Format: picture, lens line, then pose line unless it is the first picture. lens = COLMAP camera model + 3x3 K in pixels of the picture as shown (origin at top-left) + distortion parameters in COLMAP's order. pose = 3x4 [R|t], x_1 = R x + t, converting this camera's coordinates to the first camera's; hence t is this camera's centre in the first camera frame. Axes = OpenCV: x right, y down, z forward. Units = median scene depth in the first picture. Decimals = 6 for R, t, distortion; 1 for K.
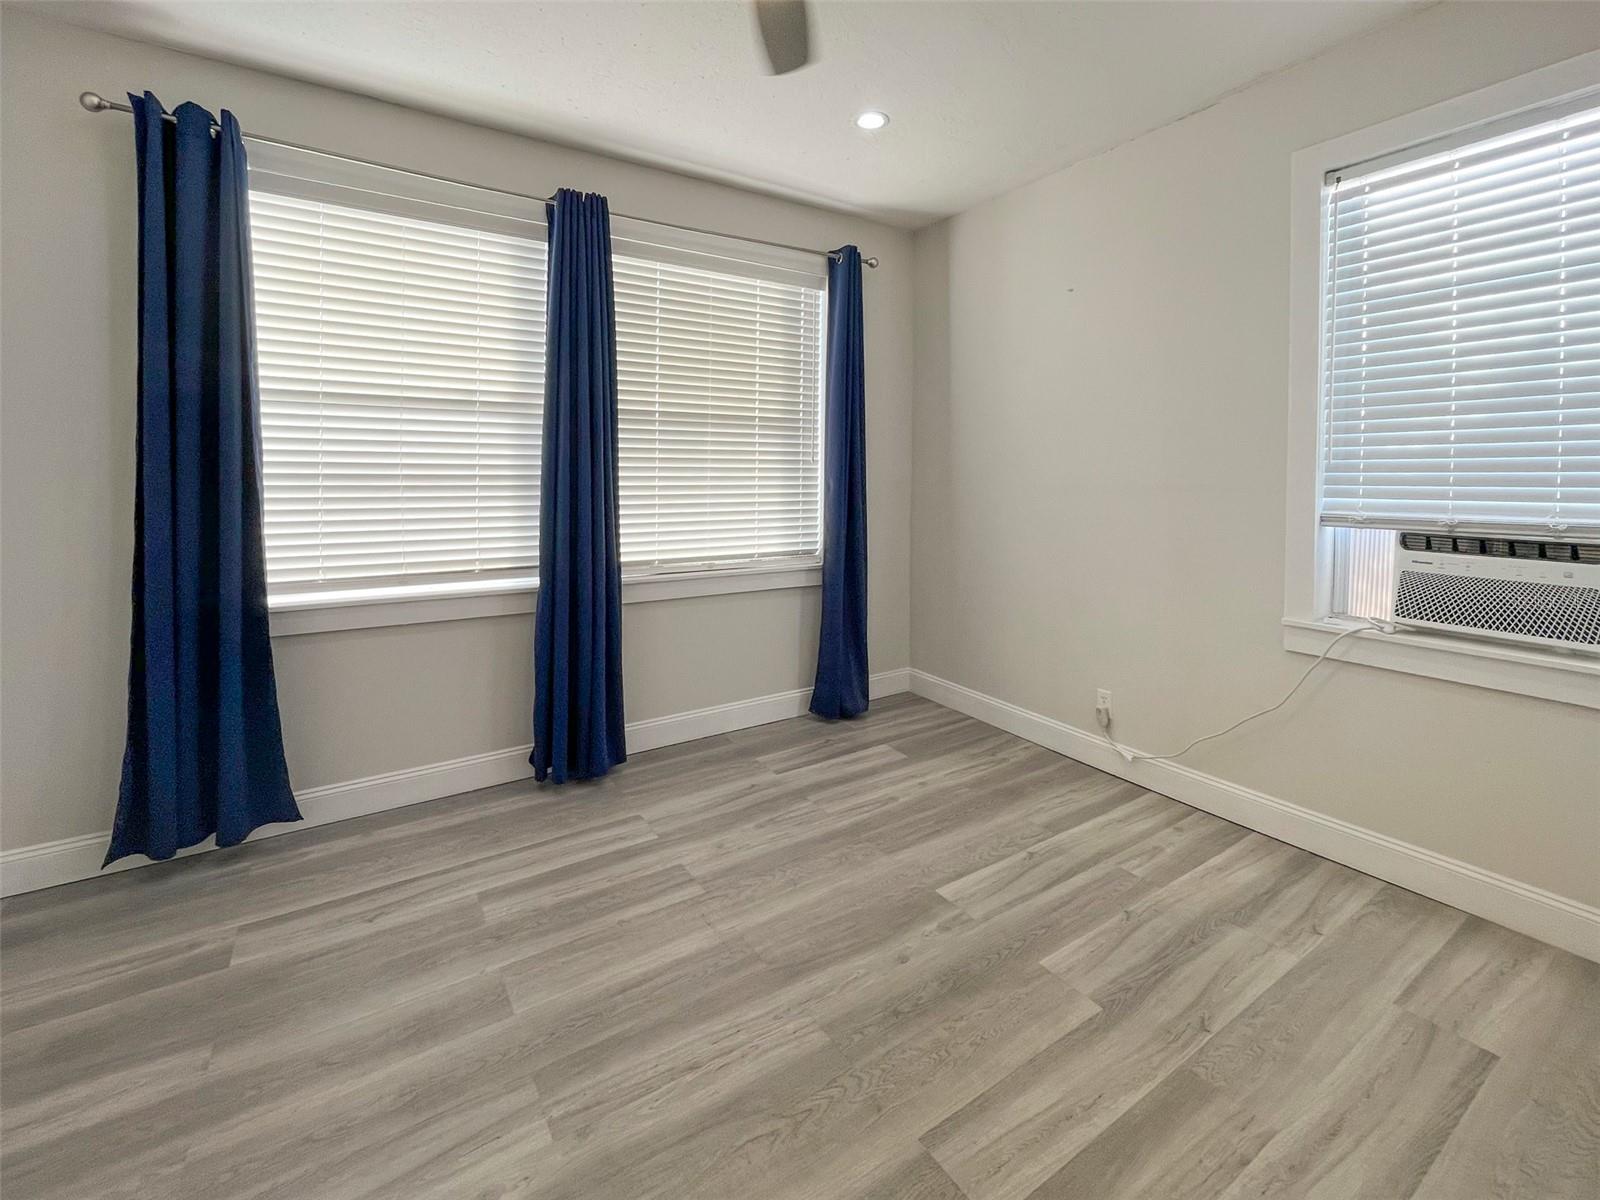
lens RADIAL K [[689.8, 0, 786.4], [0, 689.8, 506.1], [0, 0, 1]] dist [-0.001243, 0.000524]
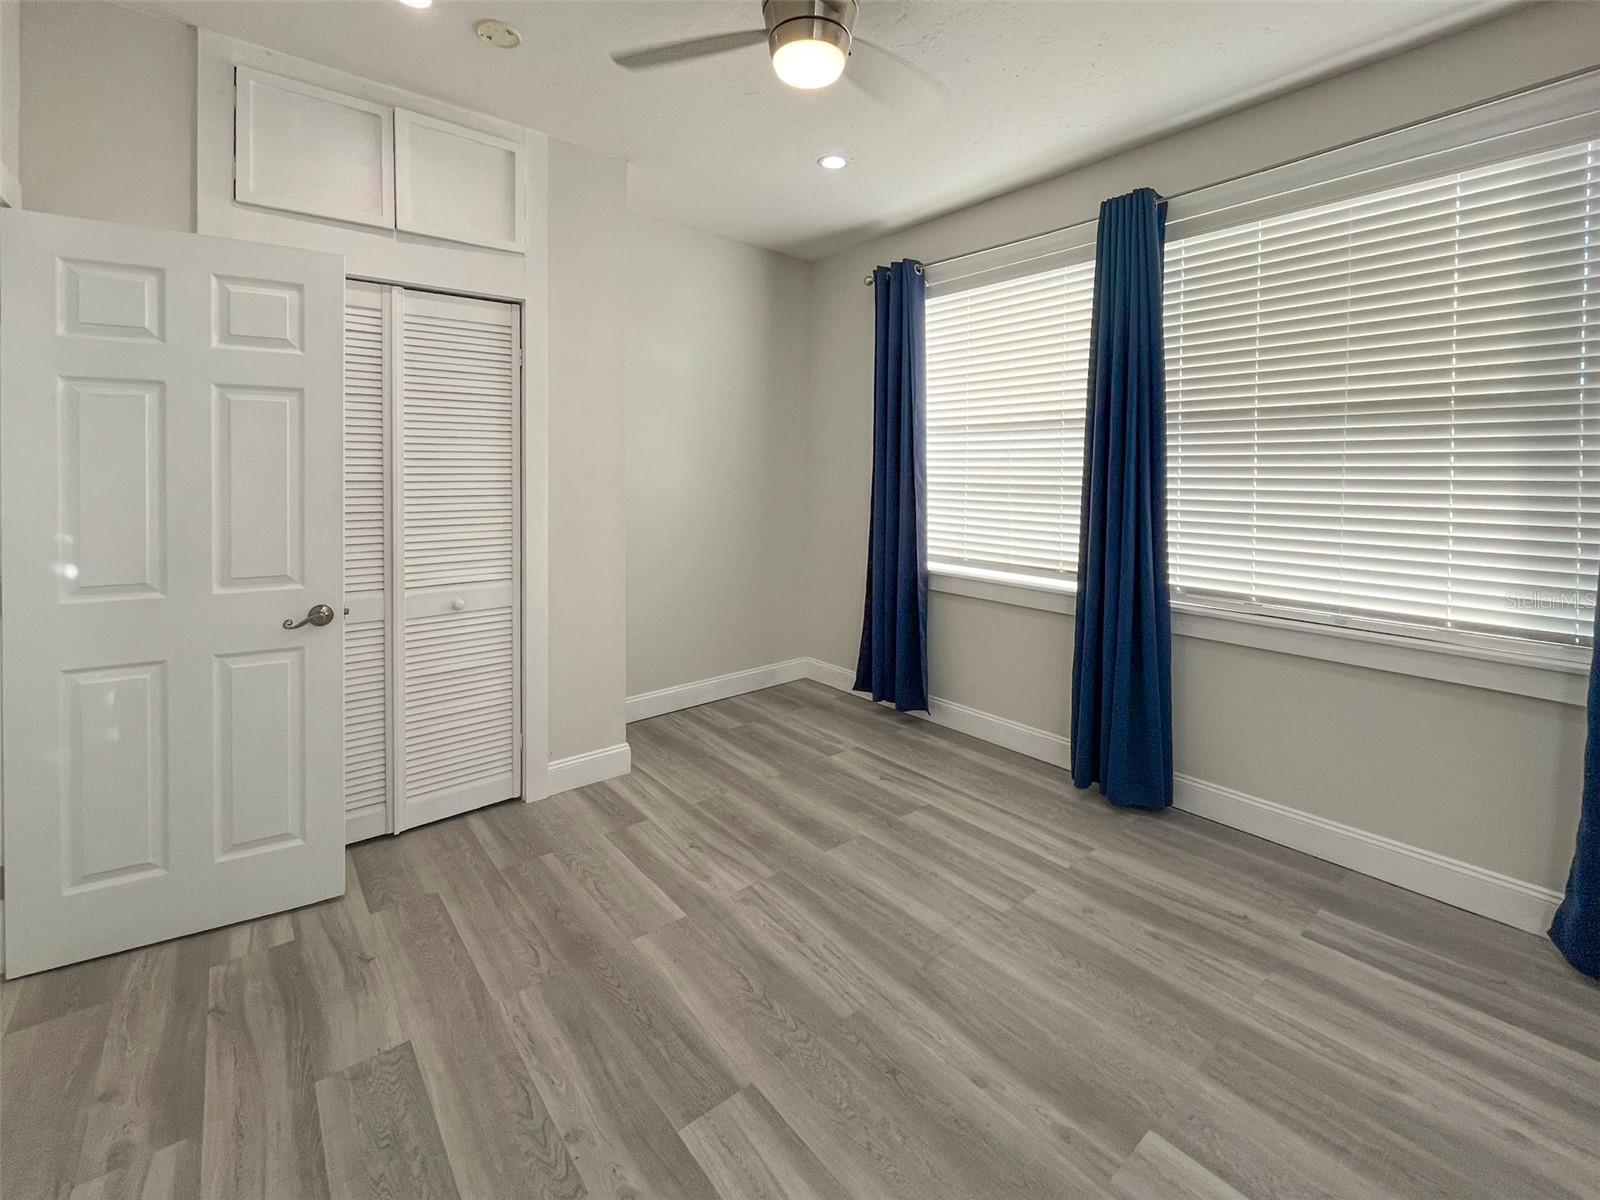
lens RADIAL K [[689.8, 0, 786.4], [0, 689.8, 506.1], [0, 0, 1]] dist [-0.001243, 0.000524]
pose [[0.118470, 0.043887, -0.991987, 0.701658], [-0.057482, 0.997651, 0.037273, -0.030438], [0.991292, 0.052606, 0.120715, 0.485887]]
